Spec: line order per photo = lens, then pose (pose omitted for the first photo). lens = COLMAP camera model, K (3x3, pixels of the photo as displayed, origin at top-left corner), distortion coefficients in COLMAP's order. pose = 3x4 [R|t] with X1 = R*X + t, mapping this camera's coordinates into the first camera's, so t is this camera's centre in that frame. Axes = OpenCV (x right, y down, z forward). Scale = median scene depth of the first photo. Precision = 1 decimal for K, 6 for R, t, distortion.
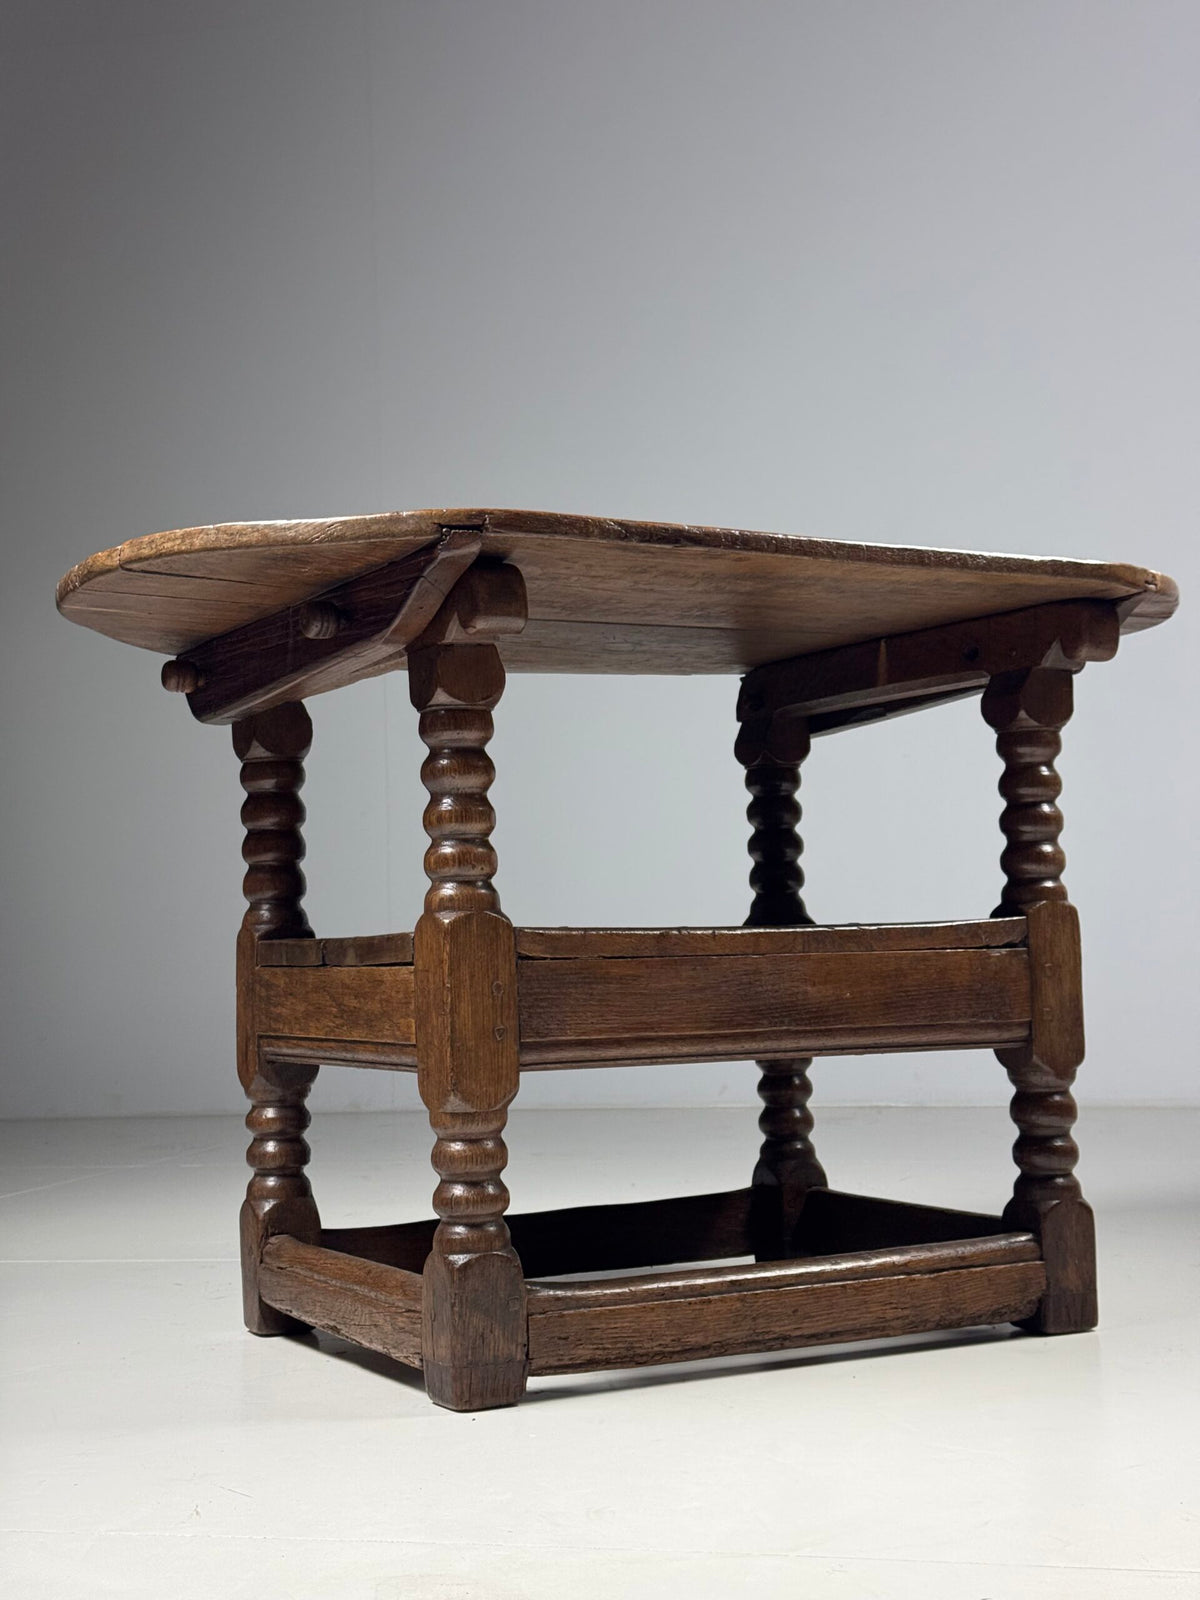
lens RADIAL K [[2201.5, 0, 598.2], [0, 2201.5, 799.3], [0, 0, 1]] dist [0.149144, -0.009480]
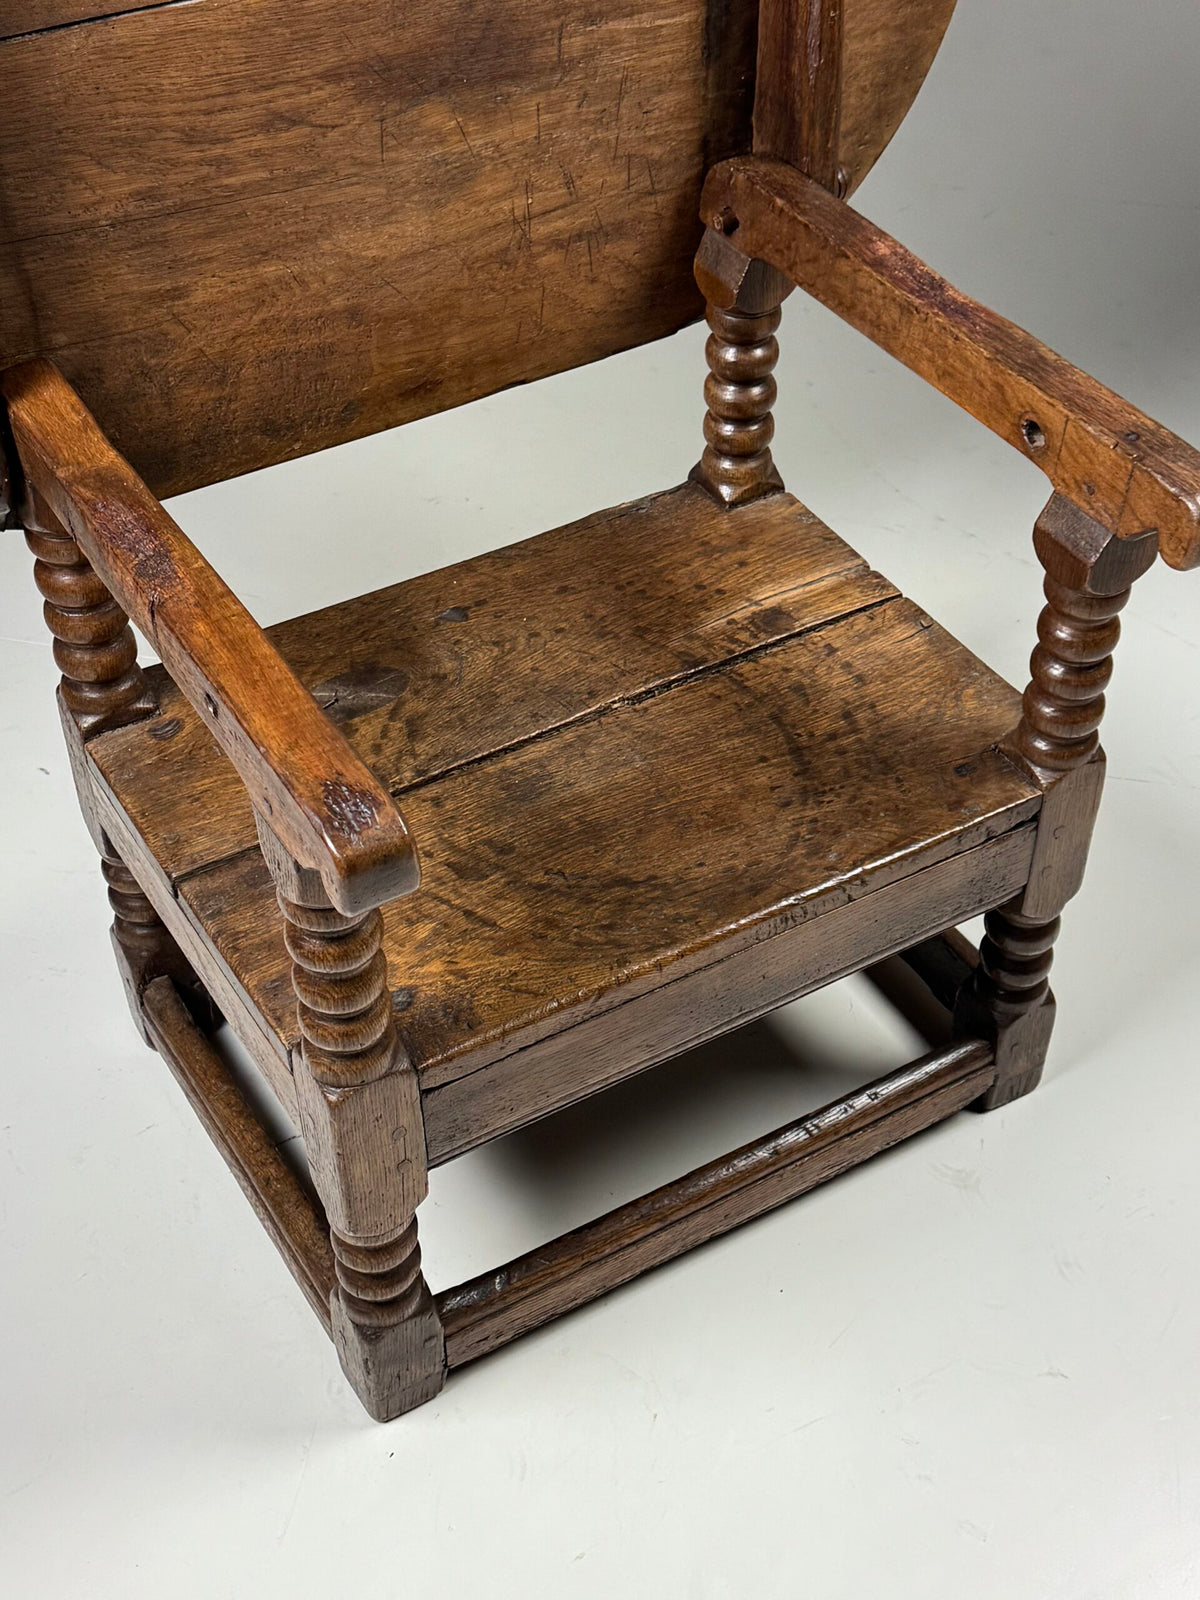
lens RADIAL K [[2180.0, 0, 624.5], [0, 2180.0, 826.9], [0, 0, 1]] dist [0.181584, -0.337437]
pose [[0.998401, -0.009523, 0.055726, -0.005560], [-0.034460, 0.678921, 0.733402, -0.588699], [-0.044818, -0.734149, 0.677507, 0.508702]]
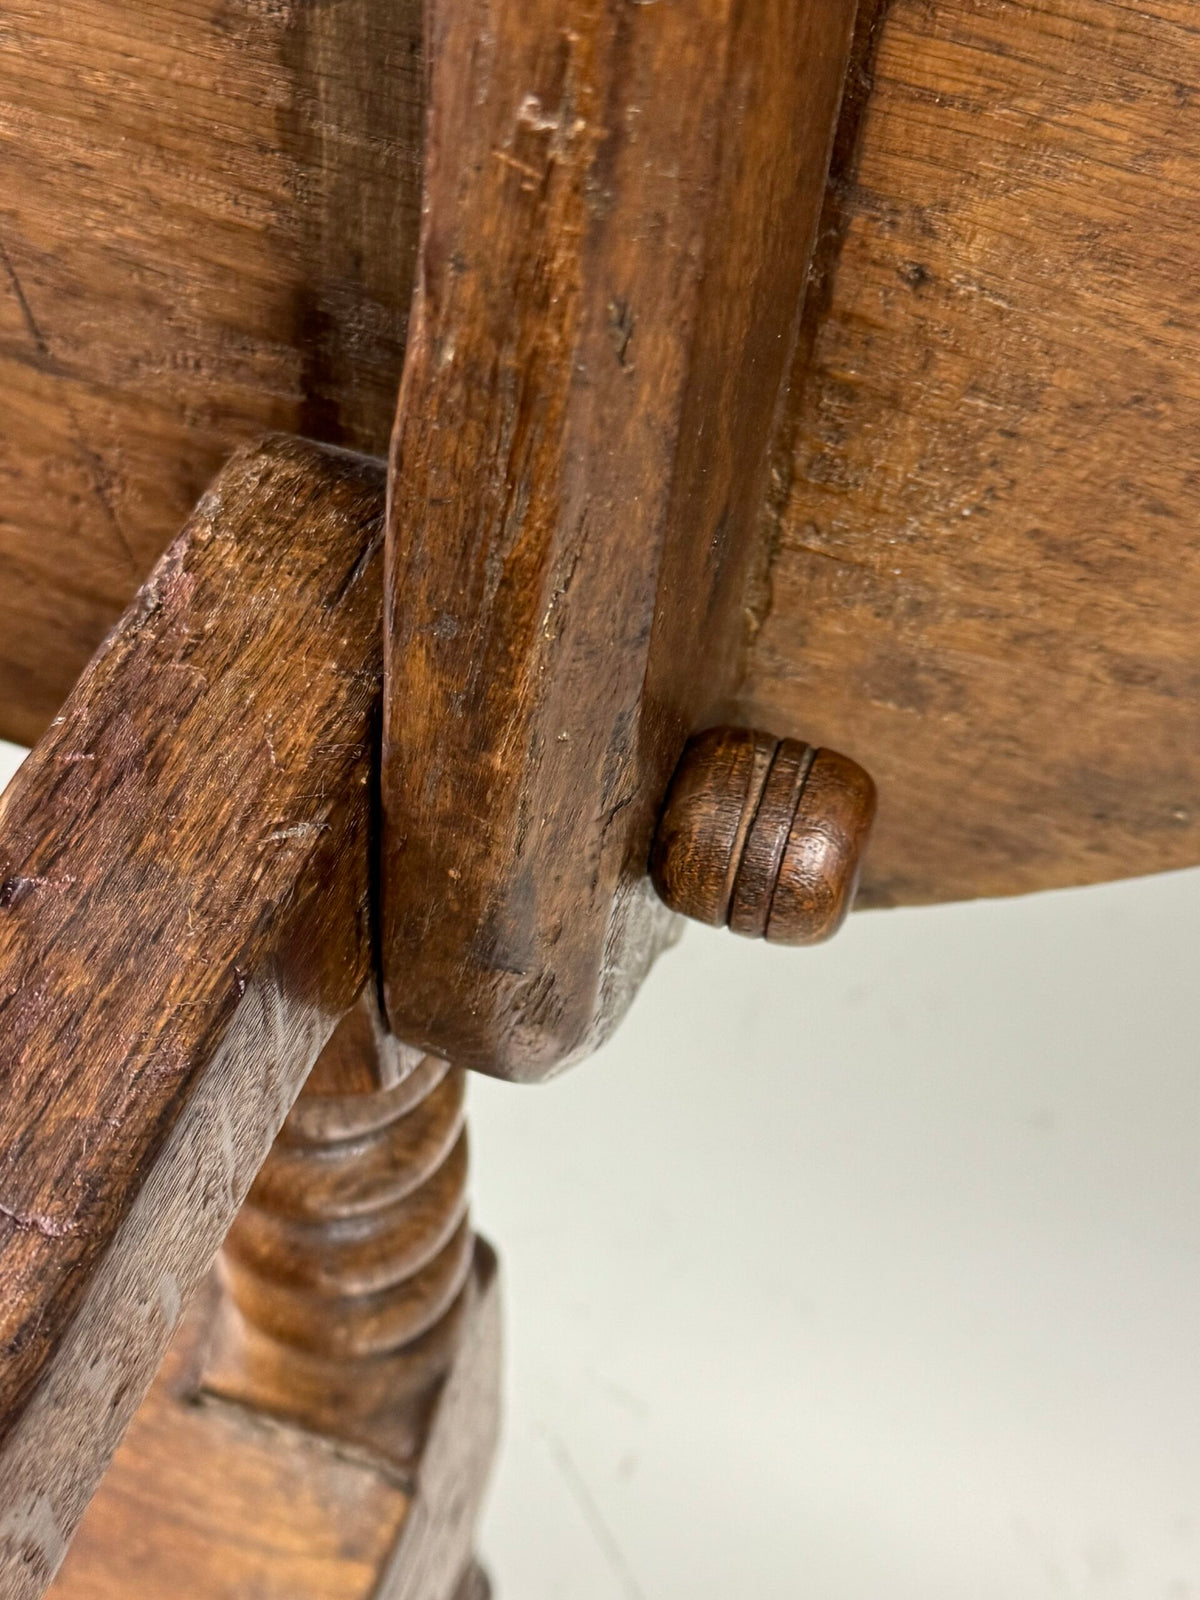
lens RADIAL K [[2227.3, 0, 602.8], [0, 2227.3, 801.1], [0, 0, 1]] dist [0.203023, -0.514064]
pose [[0.652977, 0.653013, -0.383660, 0.208675], [0.011095, 0.498261, 0.866956, -0.231634], [0.757296, -0.570359, 0.318108, 1.319576]]
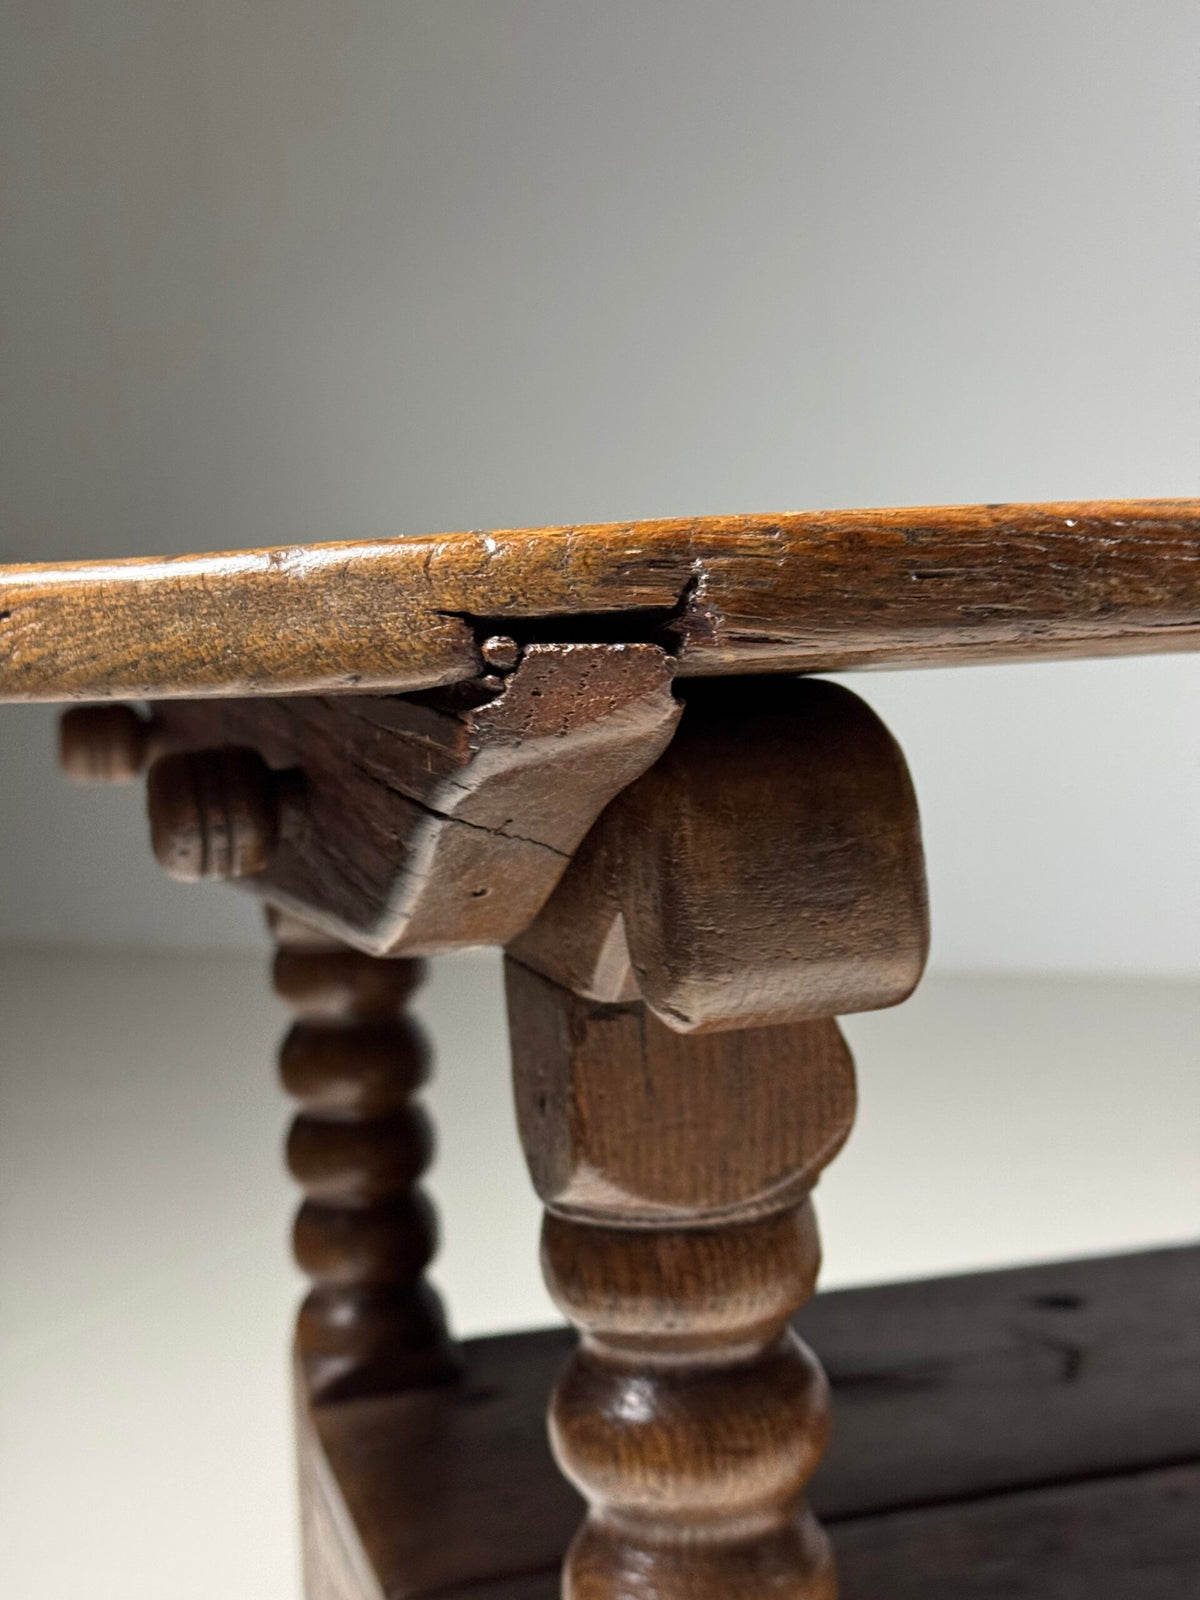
lens RADIAL K [[2227.3, 0, 602.8], [0, 2227.3, 801.1], [0, 0, 1]] dist [0.203023, -0.514064]
pose [[0.975805, -0.000968, -0.218641, -0.013726], [0.037702, 0.985756, 0.163902, -0.130399], [0.215368, -0.168180, 0.961942, 0.742594]]
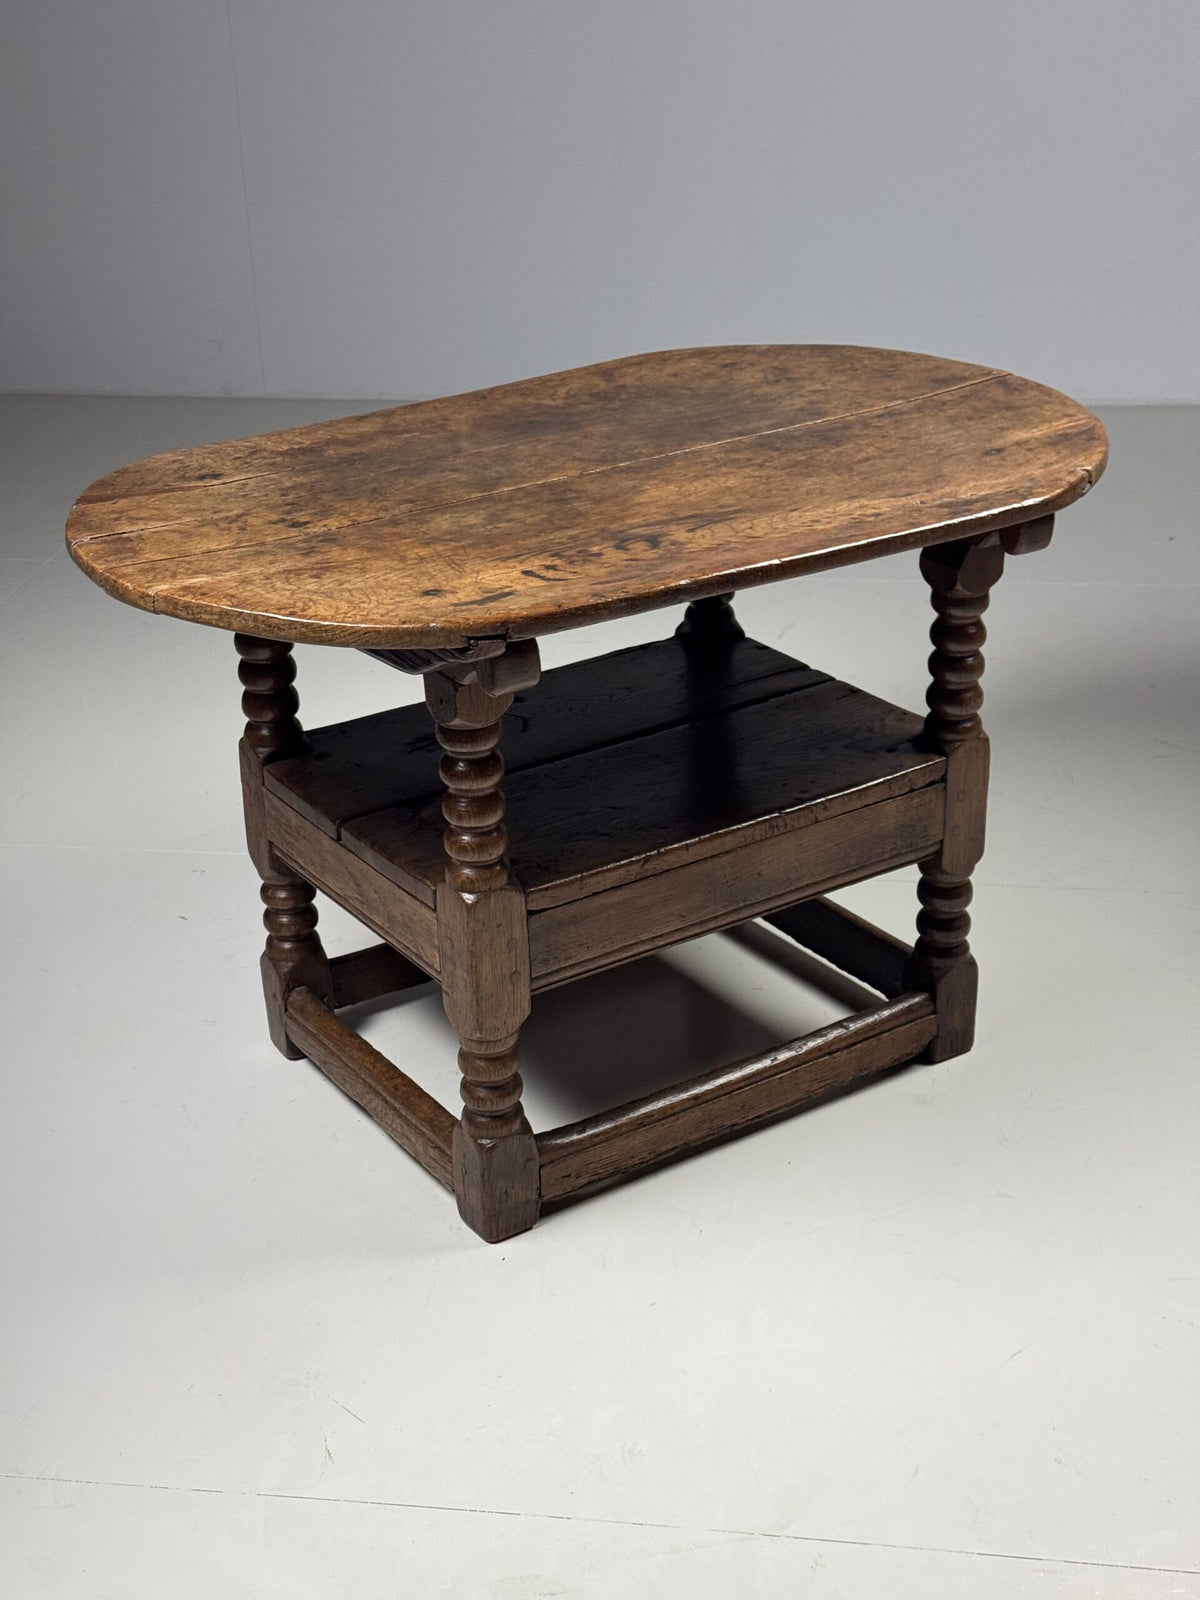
lens RADIAL K [[2217.0, 0, 593.4], [0, 2217.0, 798.7], [0, 0, 1]] dist [0.164648, -0.255009]
pose [[0.996007, -0.034858, 0.082195, -0.095071], [-0.008114, 0.881480, 0.472152, -0.530448], [-0.088911, -0.470934, 0.877677, -0.007626]]
